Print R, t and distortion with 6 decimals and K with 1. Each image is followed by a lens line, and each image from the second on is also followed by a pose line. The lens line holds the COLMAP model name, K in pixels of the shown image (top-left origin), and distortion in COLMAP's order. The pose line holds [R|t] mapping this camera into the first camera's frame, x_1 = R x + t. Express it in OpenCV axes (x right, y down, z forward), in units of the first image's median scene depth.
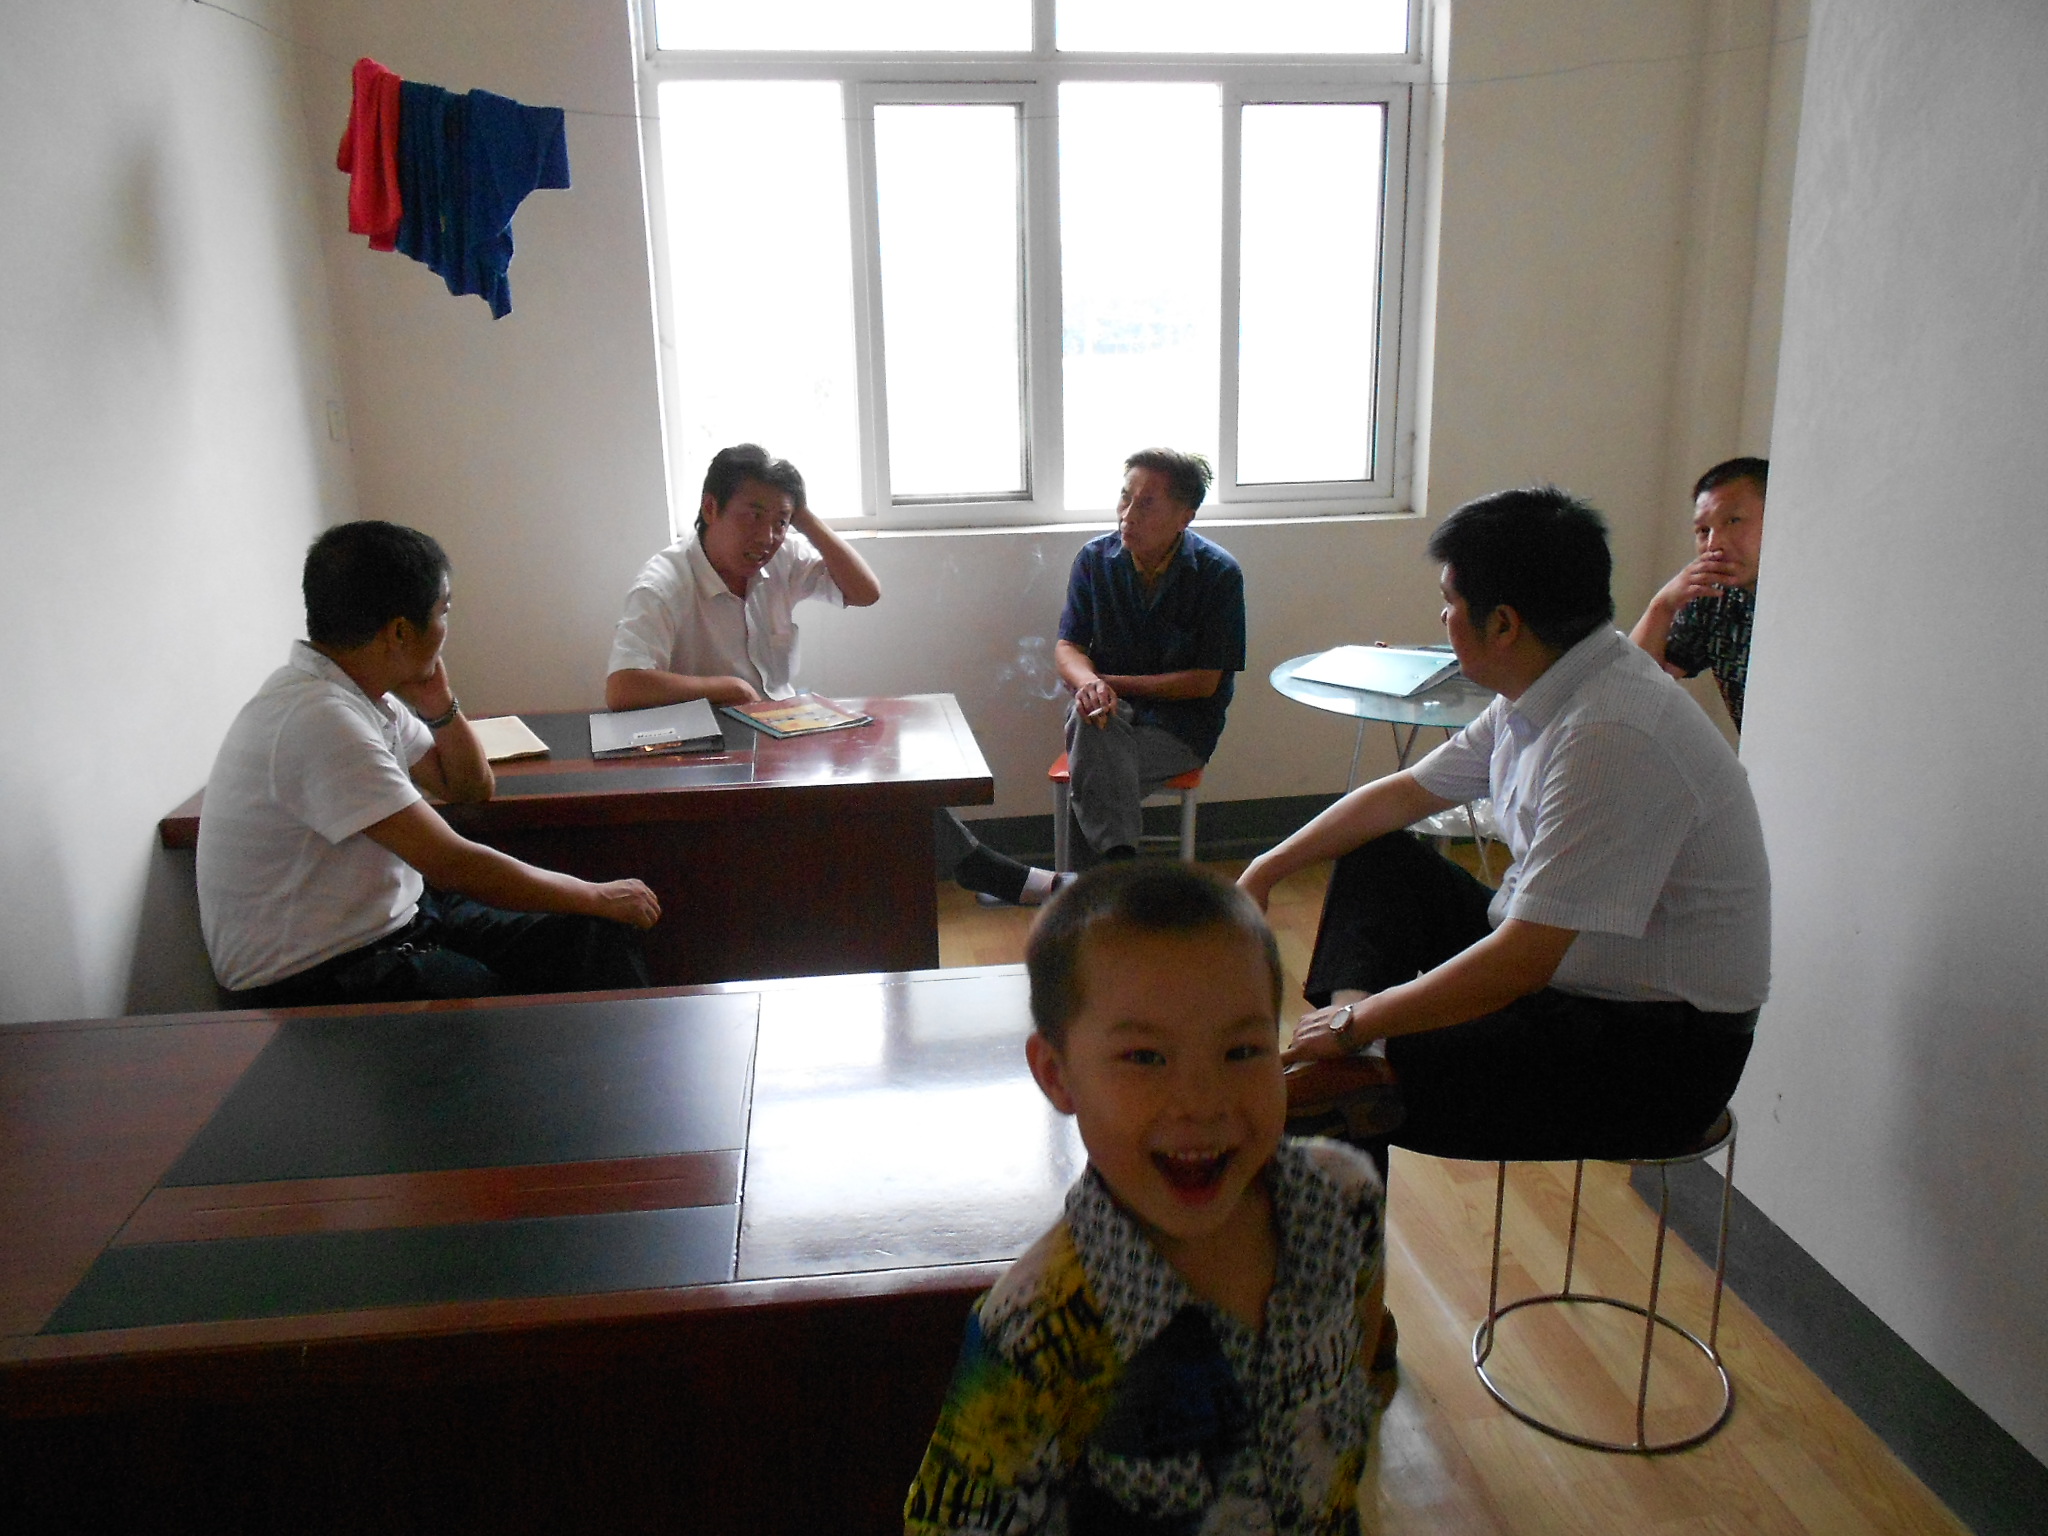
lens RADIAL K [[1592.3, 0, 1024.0], [0, 1592.3, 768.0], [0, 0, 1]] dist [-0.001235, 0.008327]
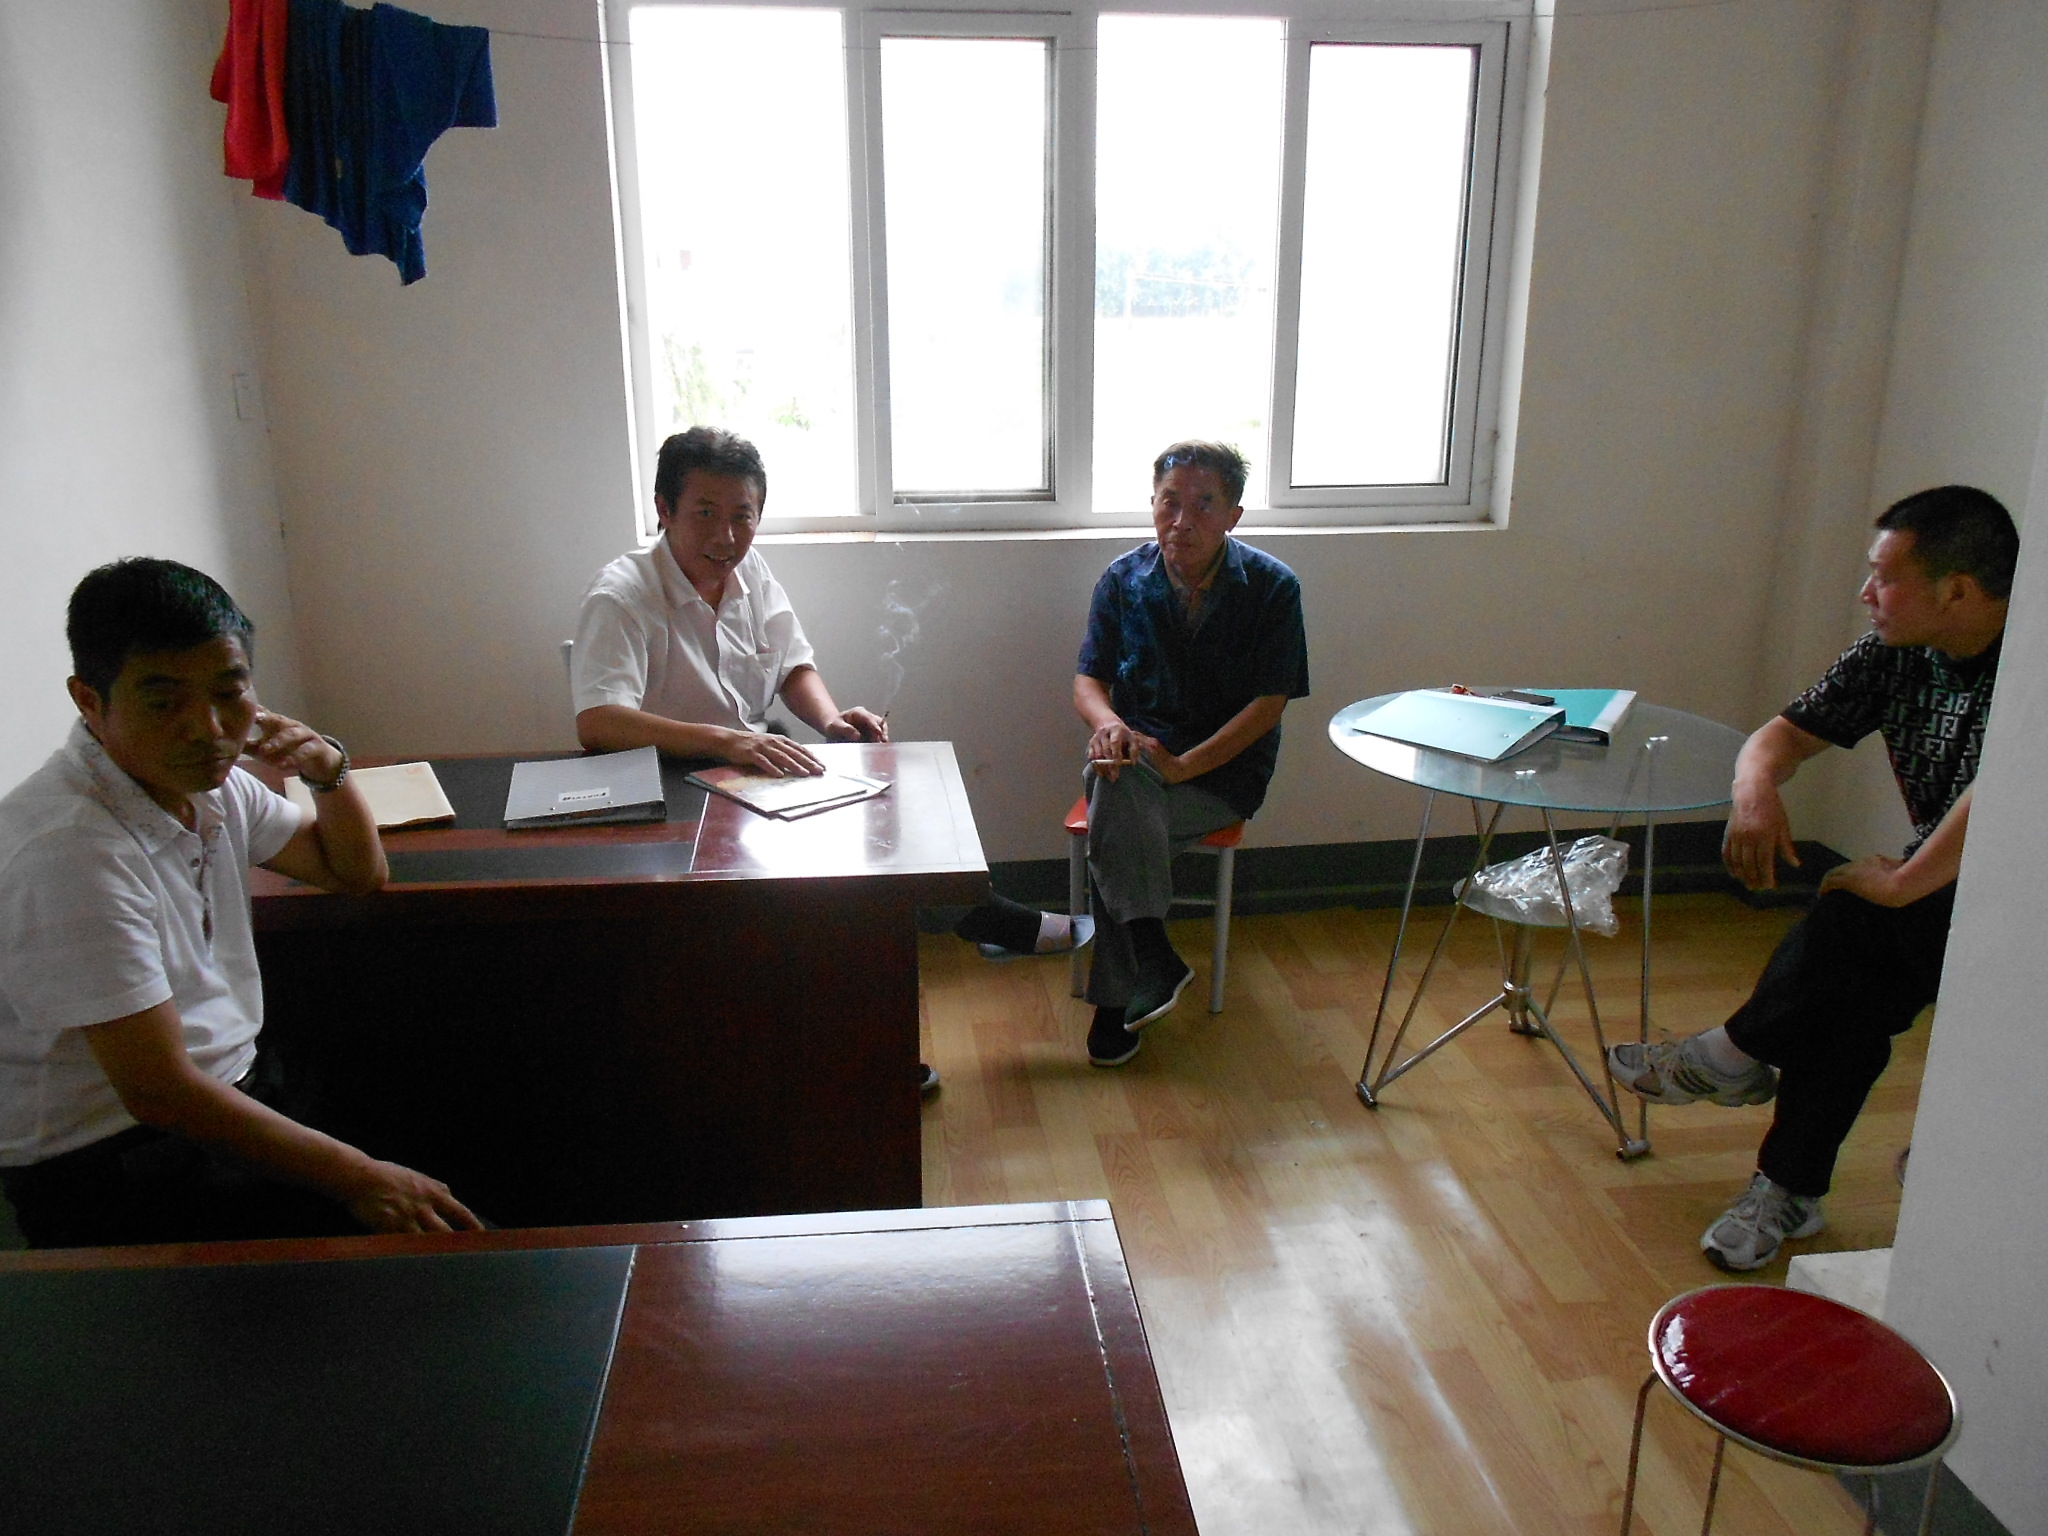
lens RADIAL K [[1592.3, 0, 1024.0], [0, 1592.3, 768.0], [0, 0, 1]] dist [-0.001235, 0.008327]
pose [[0.999561, 0.024381, -0.016805, 0.007101], [-0.023963, 0.999409, 0.024662, -0.047104], [0.017396, -0.024249, 0.999555, 0.137469]]
